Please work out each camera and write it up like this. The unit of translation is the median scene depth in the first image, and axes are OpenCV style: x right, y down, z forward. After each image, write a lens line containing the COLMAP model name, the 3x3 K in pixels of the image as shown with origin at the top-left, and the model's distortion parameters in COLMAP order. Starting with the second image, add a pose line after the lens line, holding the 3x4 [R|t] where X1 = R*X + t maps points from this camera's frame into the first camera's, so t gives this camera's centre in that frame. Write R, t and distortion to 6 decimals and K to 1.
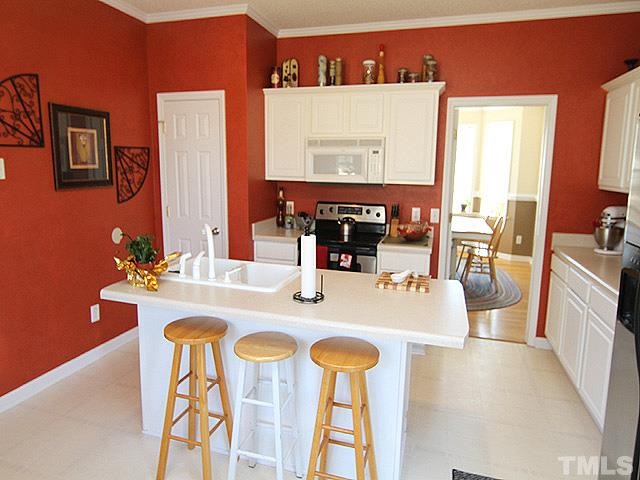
lens RADIAL K [[408.9, 0, 320.0], [0, 408.9, 240.0], [0, 0, 1]] dist [0.004685, 0.002081]
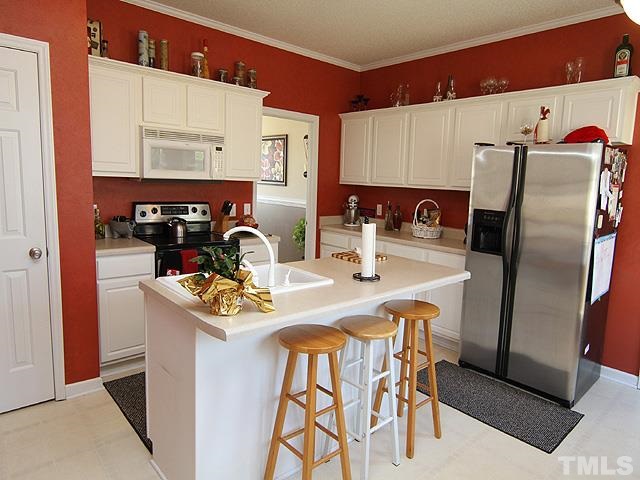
lens RADIAL K [[408.9, 0, 320.0], [0, 408.9, 240.0], [0, 0, 1]] dist [0.004685, 0.002081]
pose [[0.518130, -0.125208, 0.846088, -0.600596], [0.119750, 0.990103, 0.073187, -0.038420], [-0.846877, 0.063399, 0.527995, 0.276499]]
